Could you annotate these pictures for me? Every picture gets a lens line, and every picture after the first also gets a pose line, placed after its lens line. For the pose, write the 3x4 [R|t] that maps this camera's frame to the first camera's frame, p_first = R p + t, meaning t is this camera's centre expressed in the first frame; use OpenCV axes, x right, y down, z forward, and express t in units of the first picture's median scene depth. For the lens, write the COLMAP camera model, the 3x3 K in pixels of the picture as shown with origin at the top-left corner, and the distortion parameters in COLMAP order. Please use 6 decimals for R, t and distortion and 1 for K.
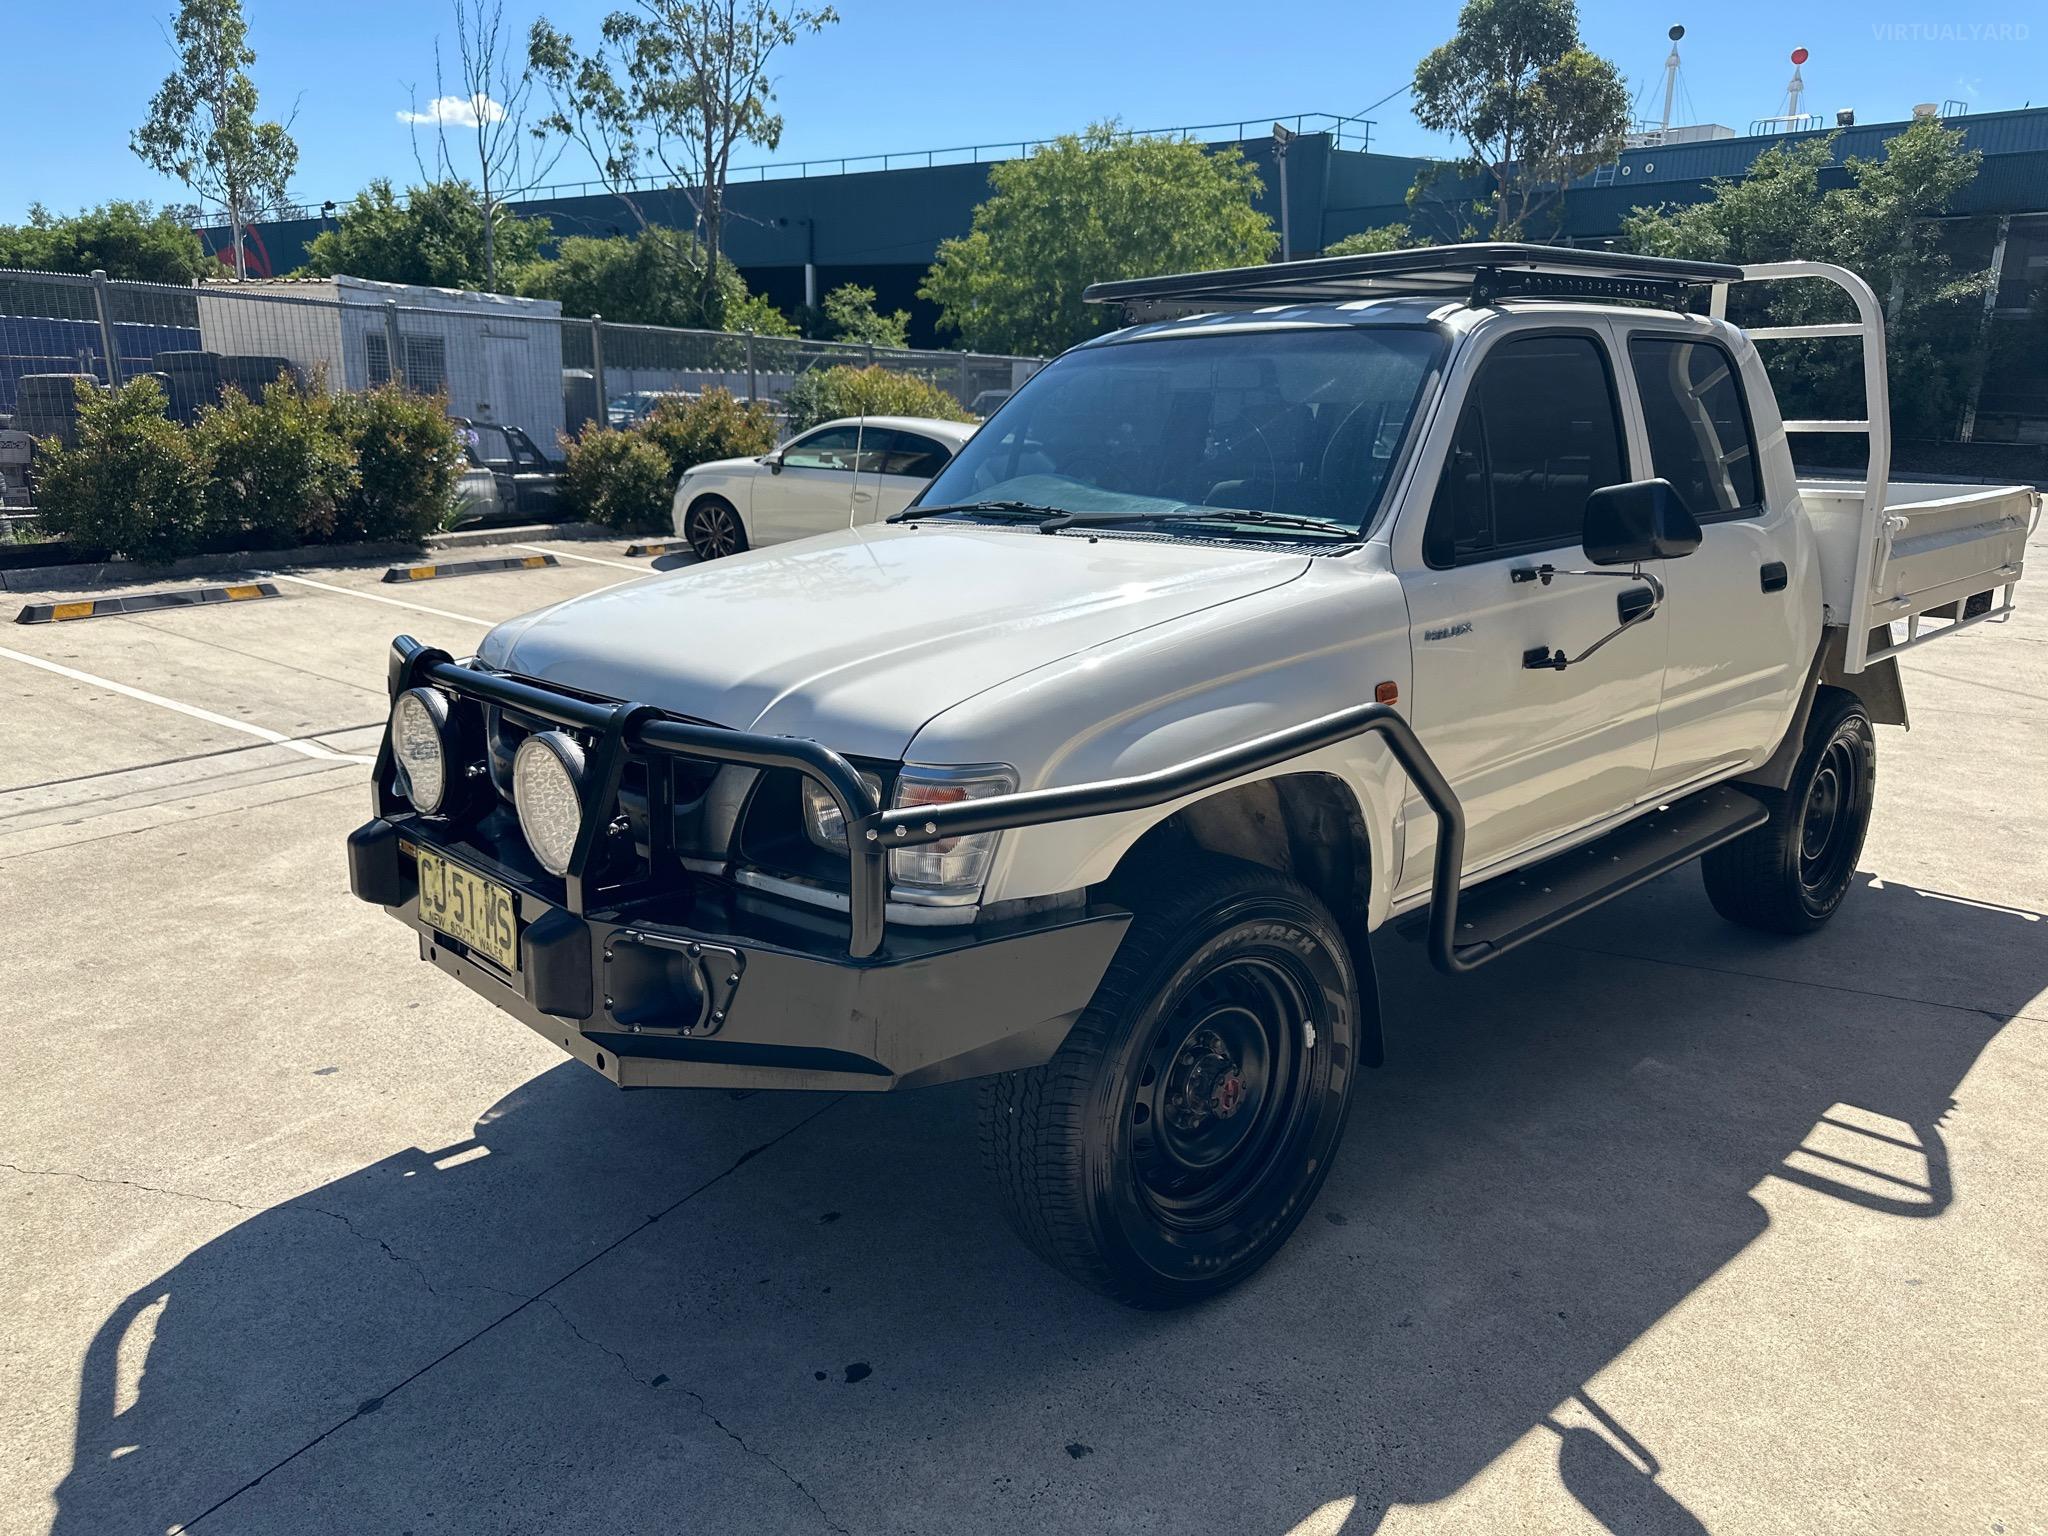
lens RADIAL K [[1457.2, 0, 1032.4], [0, 1457.2, 767.3], [0, 0, 1]] dist [0.008443, -0.011854]
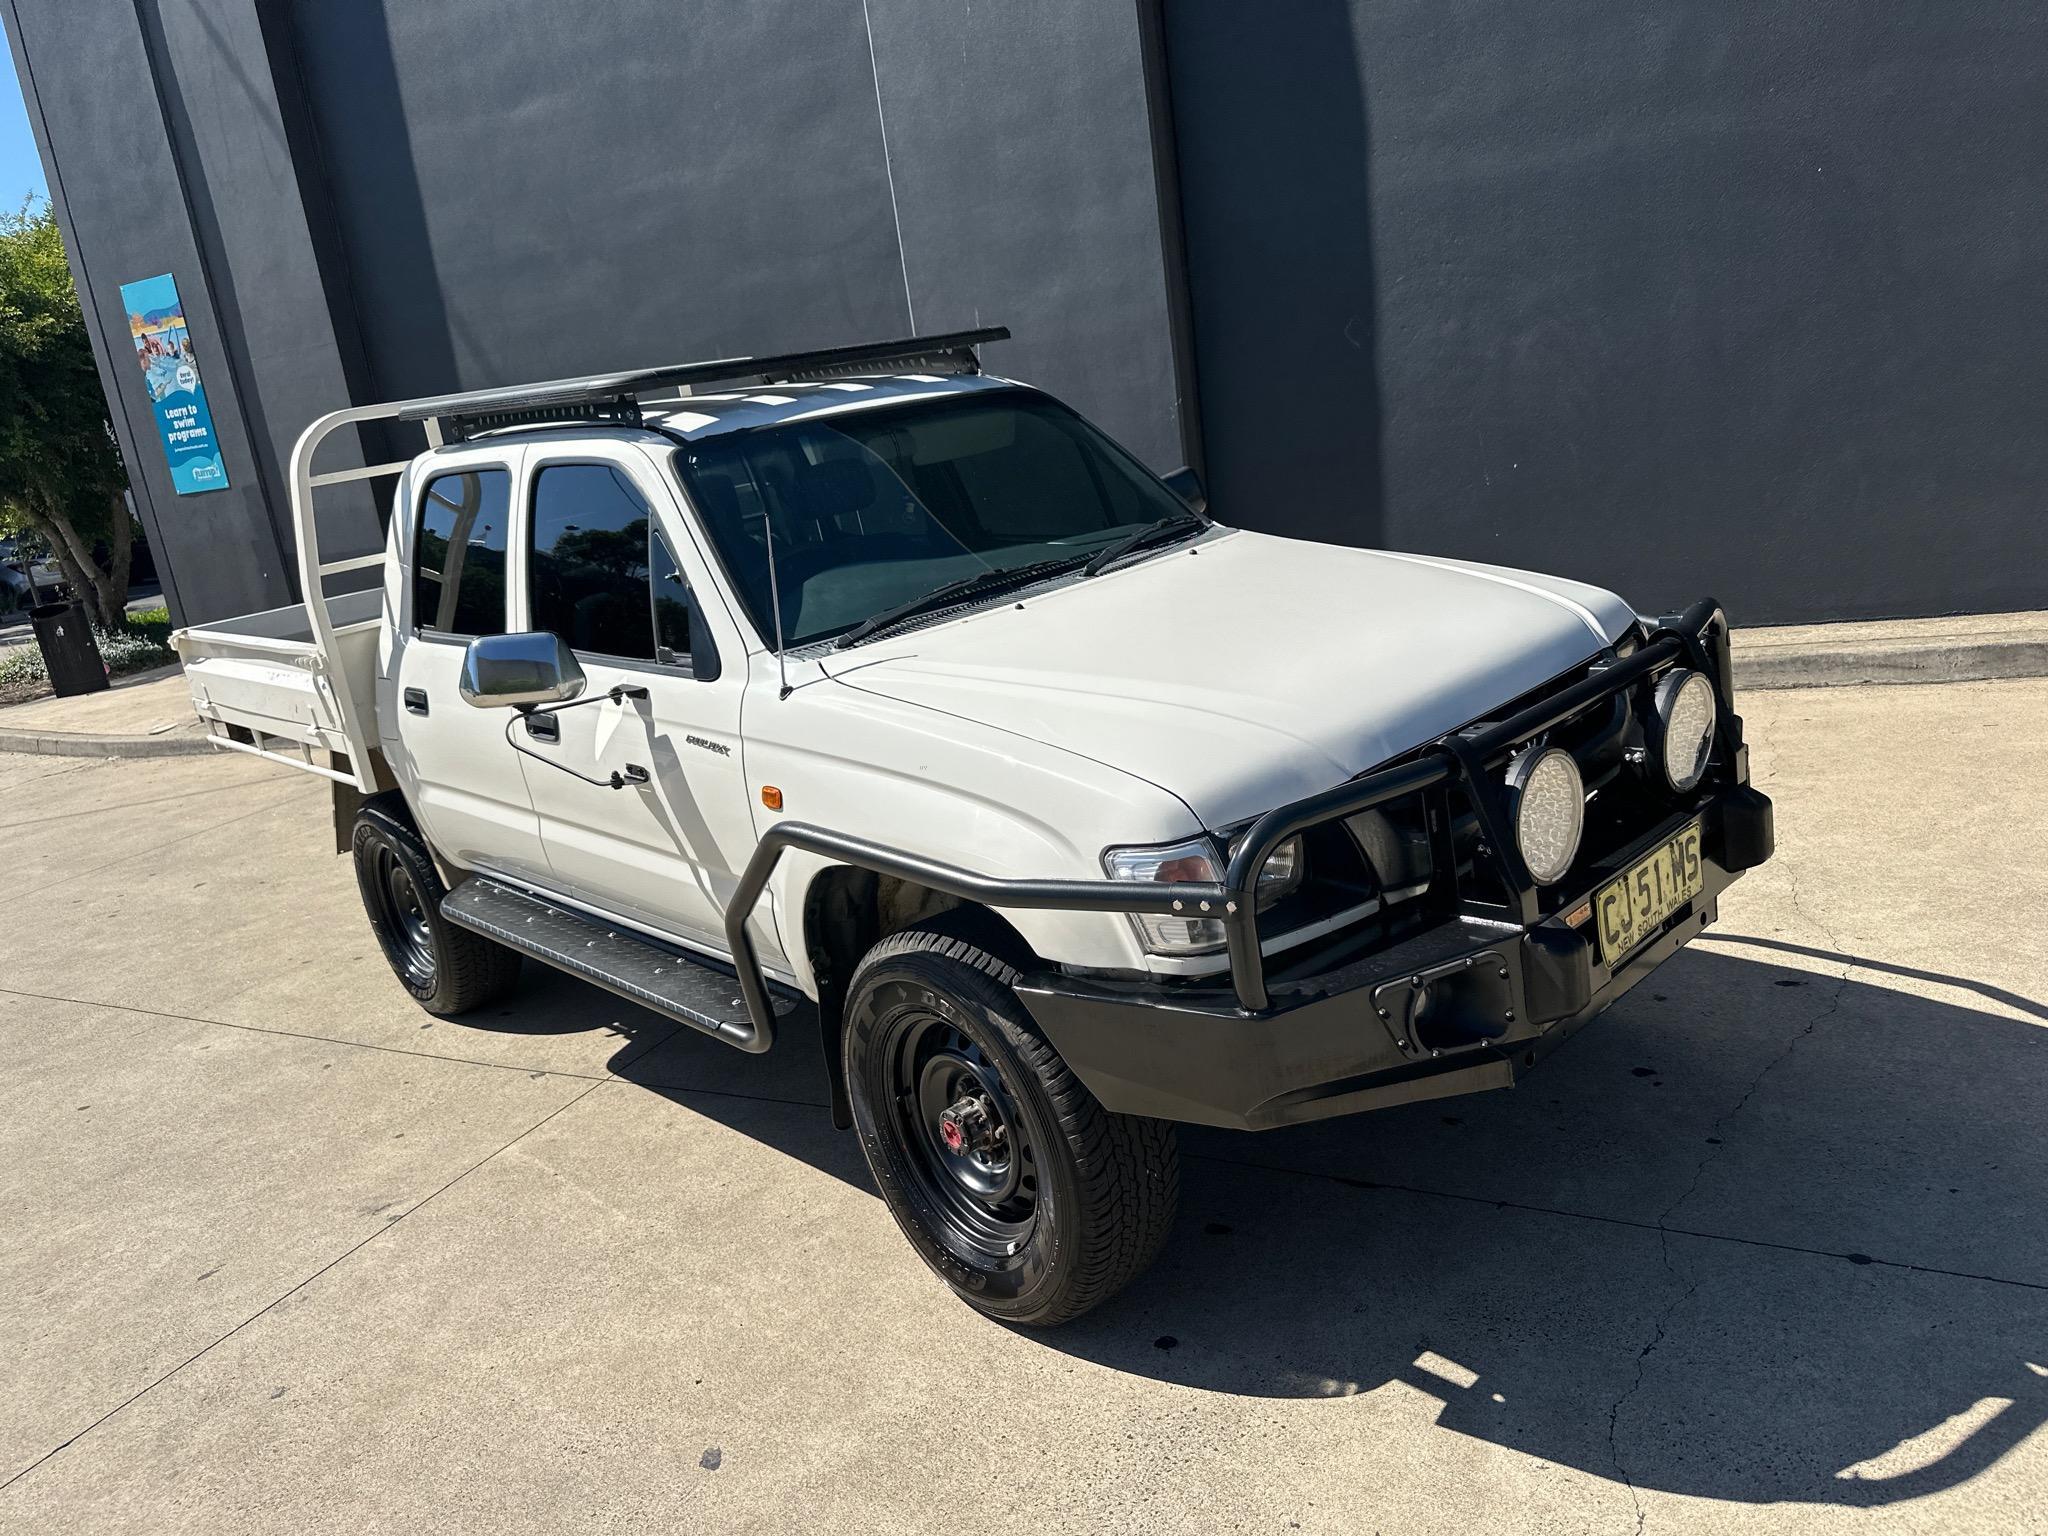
lens RADIAL K [[1457.2, 0, 1032.4], [0, 1457.2, 767.3], [0, 0, 1]] dist [0.008443, -0.011854]
pose [[0.007012, -0.268214, 0.963334, -0.384712], [0.375014, 0.893753, 0.246111, -0.114498], [-0.926993, 0.359538, 0.106851, 0.353570]]
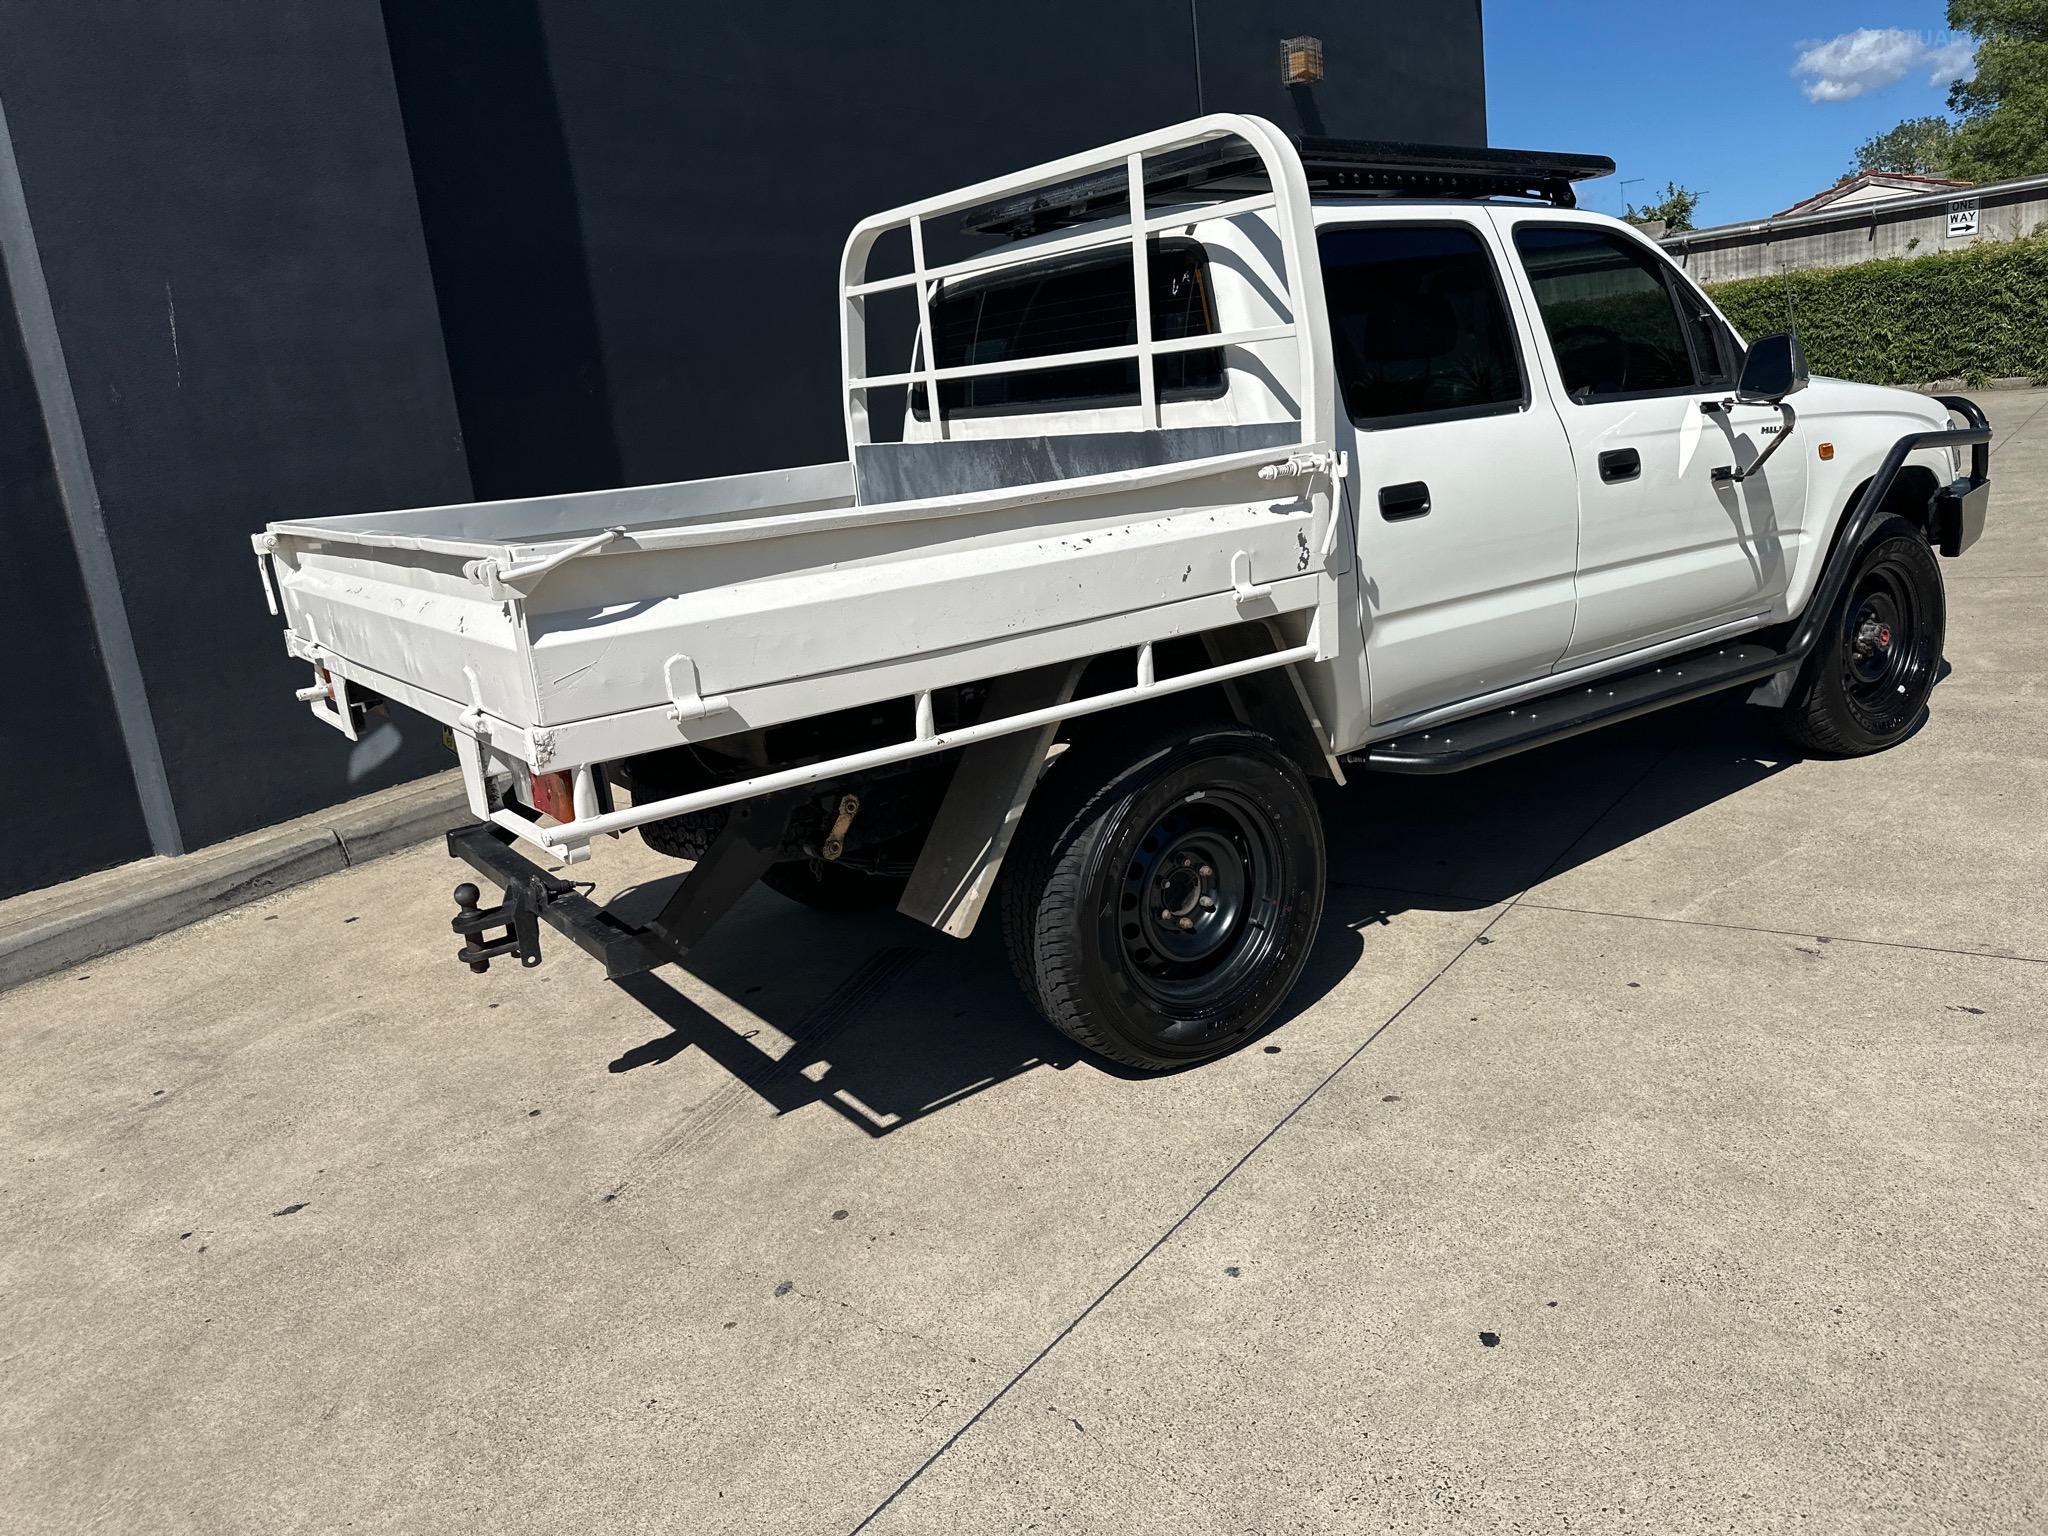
lens RADIAL K [[1451.6, 0, 1013.4], [0, 1451.6, 757.7], [0, 0, 1]] dist [0.078305, -0.101403]
pose [[-0.983634, 0.055170, 0.171526, 0.131667], [0.129118, 0.879807, 0.457458, -0.222360], [-0.125672, 0.472119, -0.872531, 0.973907]]
